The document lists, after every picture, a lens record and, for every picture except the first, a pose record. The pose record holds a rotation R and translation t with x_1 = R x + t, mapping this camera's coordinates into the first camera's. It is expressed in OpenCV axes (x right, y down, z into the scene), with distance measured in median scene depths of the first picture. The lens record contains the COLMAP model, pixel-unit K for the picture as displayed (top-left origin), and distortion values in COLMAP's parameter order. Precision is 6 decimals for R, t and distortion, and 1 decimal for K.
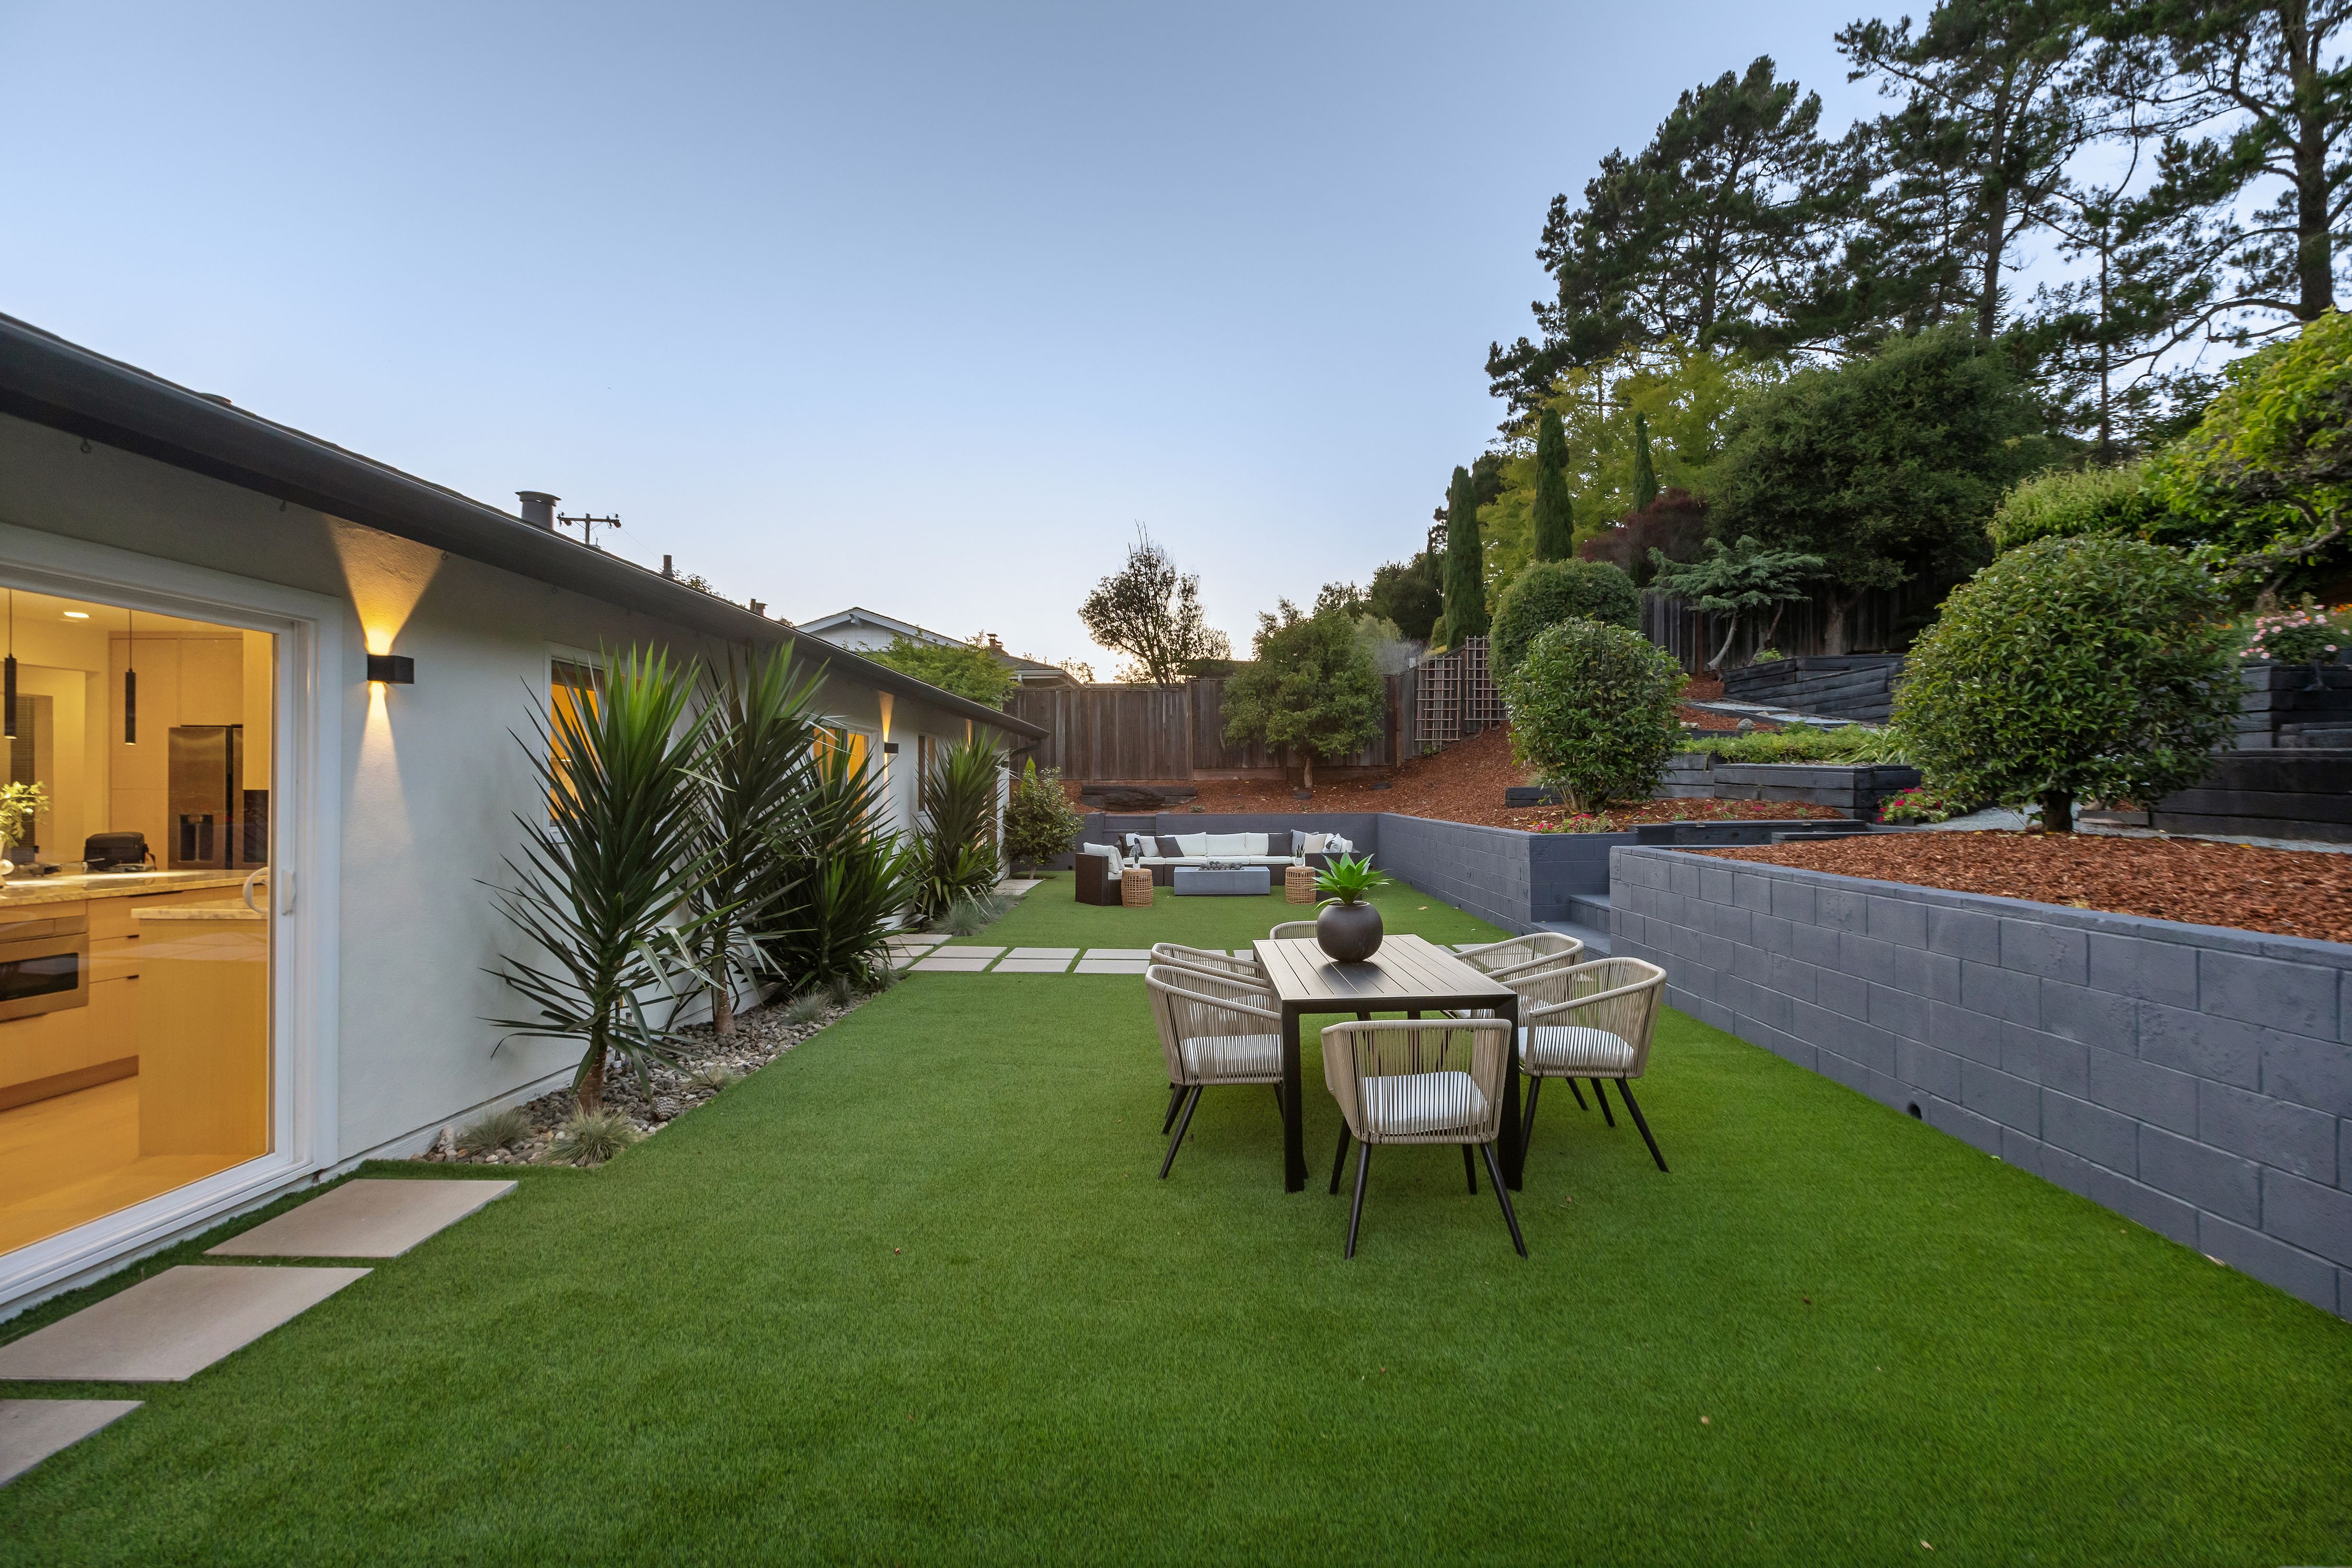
lens RADIAL K [[1048.8, 0, 1163.8], [0, 1048.8, 778.9], [0, 0, 1]] dist [-0.000893, 0.000311]
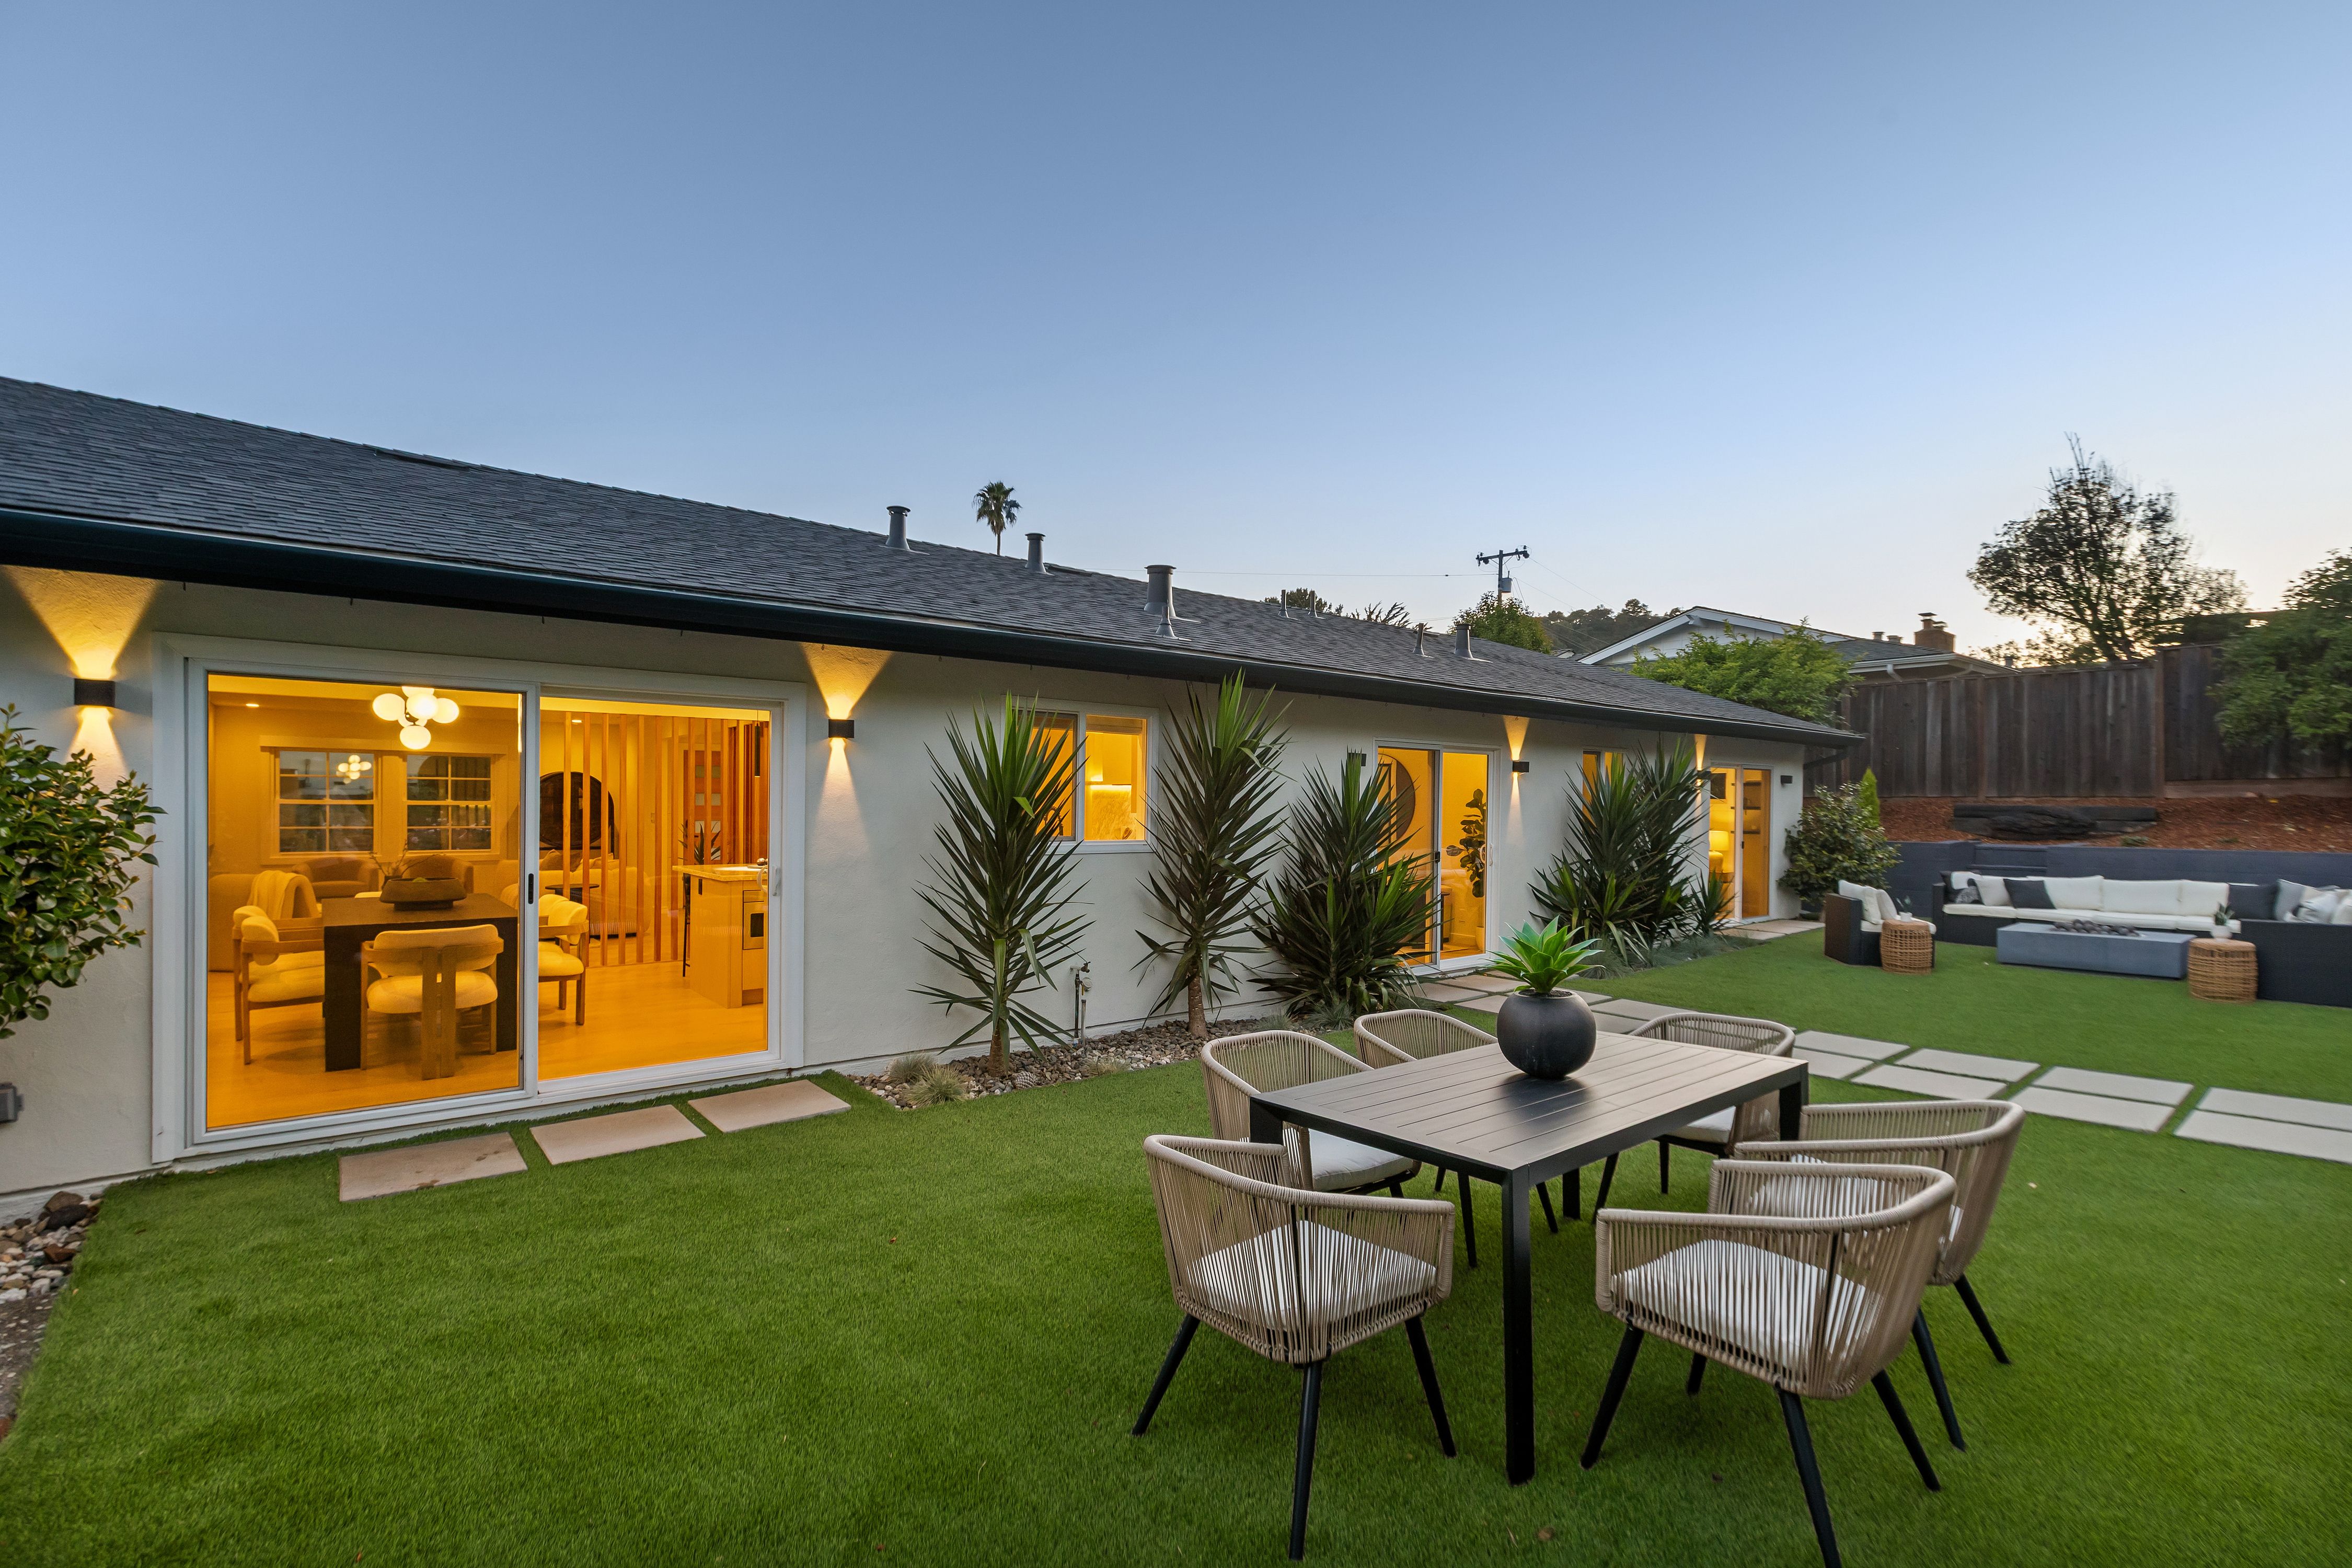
lens RADIAL K [[1048.8, 0, 1192.7], [0, 1048.8, 803.1], [0, 0, 1]] dist [-0.000893, 0.000311]
pose [[0.655060, 0.006189, -0.755551, 0.166801], [0.002066, 0.999948, 0.009983, -0.004442], [0.755574, -0.008101, 0.655013, 0.109778]]
